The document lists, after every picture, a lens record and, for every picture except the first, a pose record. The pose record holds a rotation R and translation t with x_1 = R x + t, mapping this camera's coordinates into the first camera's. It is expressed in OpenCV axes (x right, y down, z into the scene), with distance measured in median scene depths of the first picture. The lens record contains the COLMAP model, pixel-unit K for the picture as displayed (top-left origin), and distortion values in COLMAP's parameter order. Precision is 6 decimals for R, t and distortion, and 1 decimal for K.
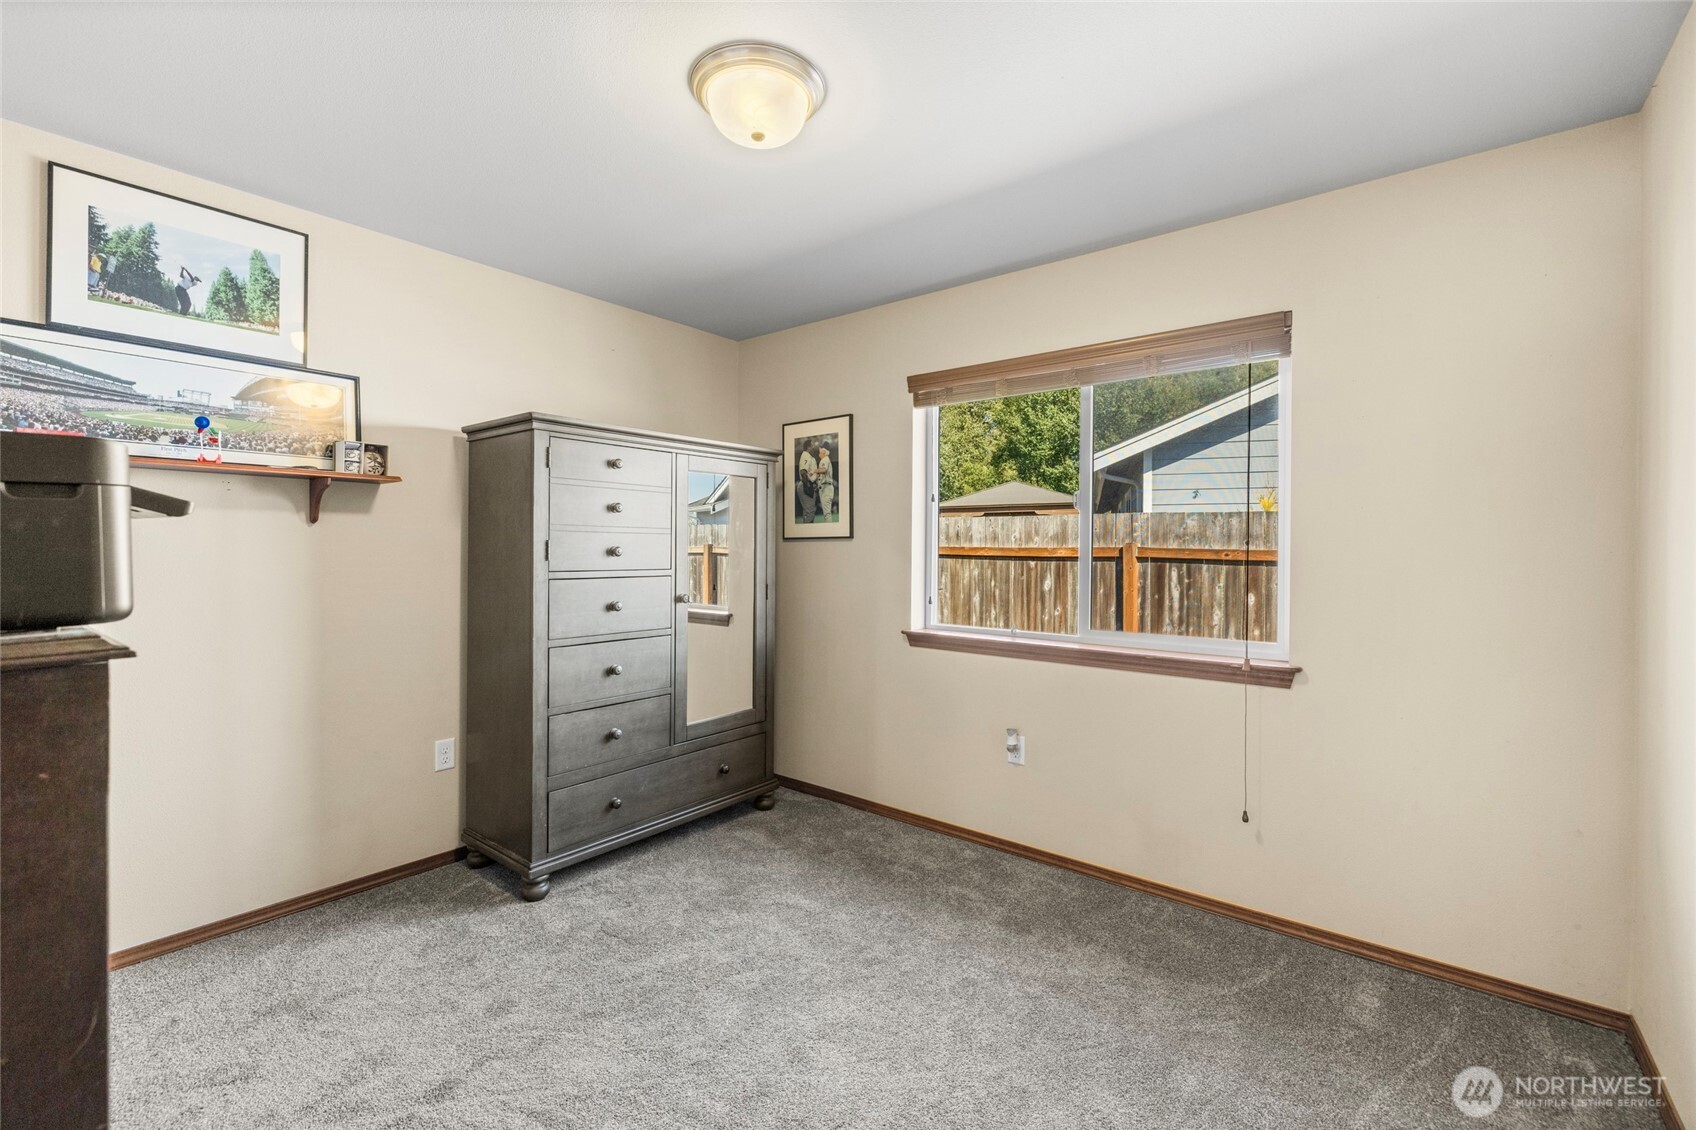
lens RADIAL K [[717.4, 0, 842.5], [0, 717.4, 551.7], [0, 0, 1]] dist [0.001444, -0.000369]
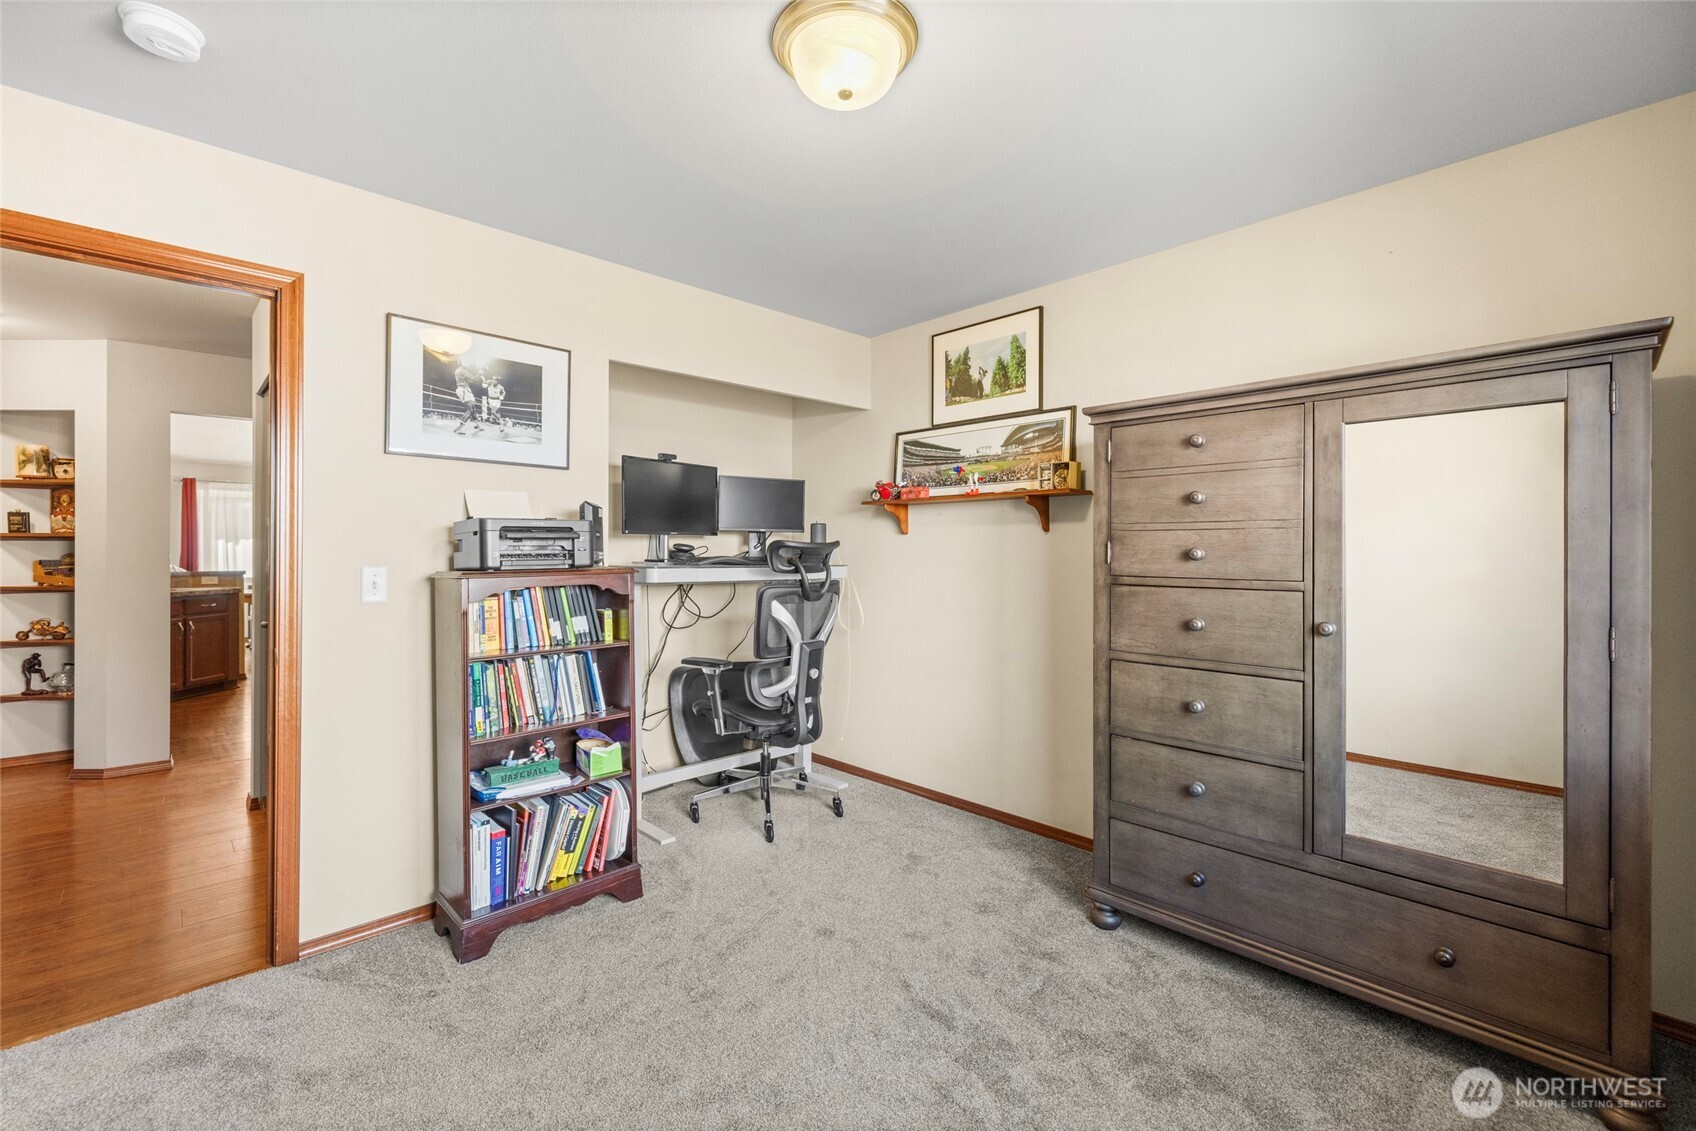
lens RADIAL K [[717.4, 0, 842.3], [0, 717.4, 559.5], [0, 0, 1]] dist [0.001444, -0.000369]
pose [[-0.121995, 0.005009, -0.992518, 0.587594], [-0.011760, 0.999910, 0.006491, 0.005264], [0.992461, 0.012464, -0.121925, 0.839223]]
